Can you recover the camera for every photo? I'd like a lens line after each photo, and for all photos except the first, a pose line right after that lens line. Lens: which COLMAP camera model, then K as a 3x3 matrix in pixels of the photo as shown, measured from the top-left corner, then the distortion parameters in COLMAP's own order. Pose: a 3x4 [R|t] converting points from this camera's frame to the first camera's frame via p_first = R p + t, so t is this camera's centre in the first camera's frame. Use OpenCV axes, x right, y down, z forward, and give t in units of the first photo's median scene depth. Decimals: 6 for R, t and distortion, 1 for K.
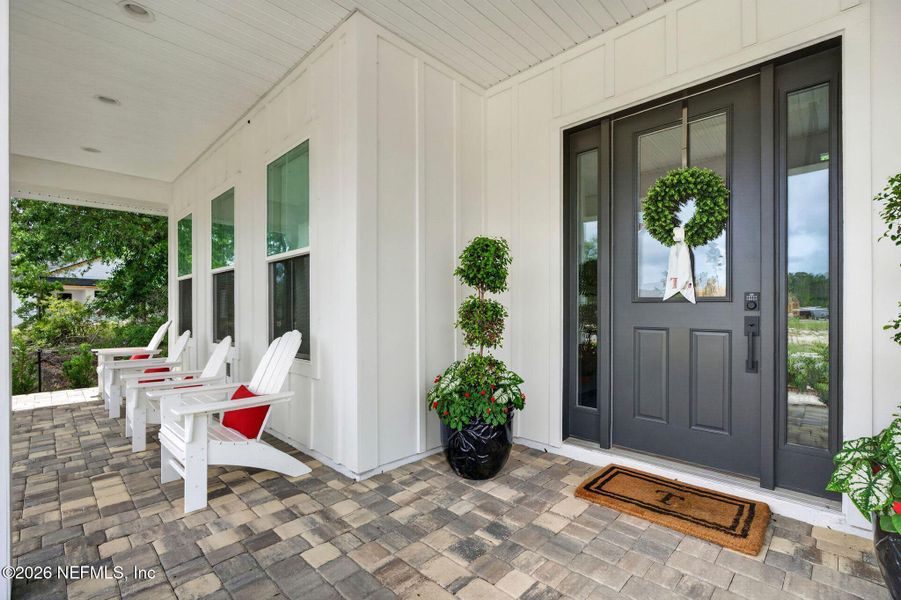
lens RADIAL K [[405.0, 0, 447.7], [0, 405.0, 306.2], [0, 0, 1]] dist [0.002560, 0.002064]
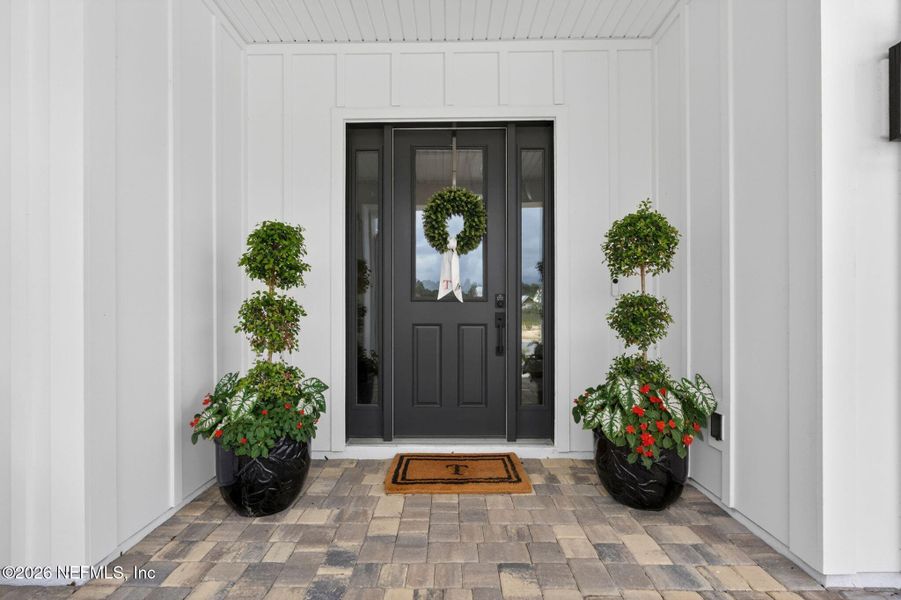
lens RADIAL K [[405.0, 0, 446.9], [0, 405.0, 303.6], [0, 0, 1]] dist [0.002560, 0.002064]
pose [[0.725972, 0.003306, 0.687716, -0.253245], [-0.002026, 0.999994, -0.002669, 0.000904], [-0.687721, 0.000545, 0.725975, 0.162066]]
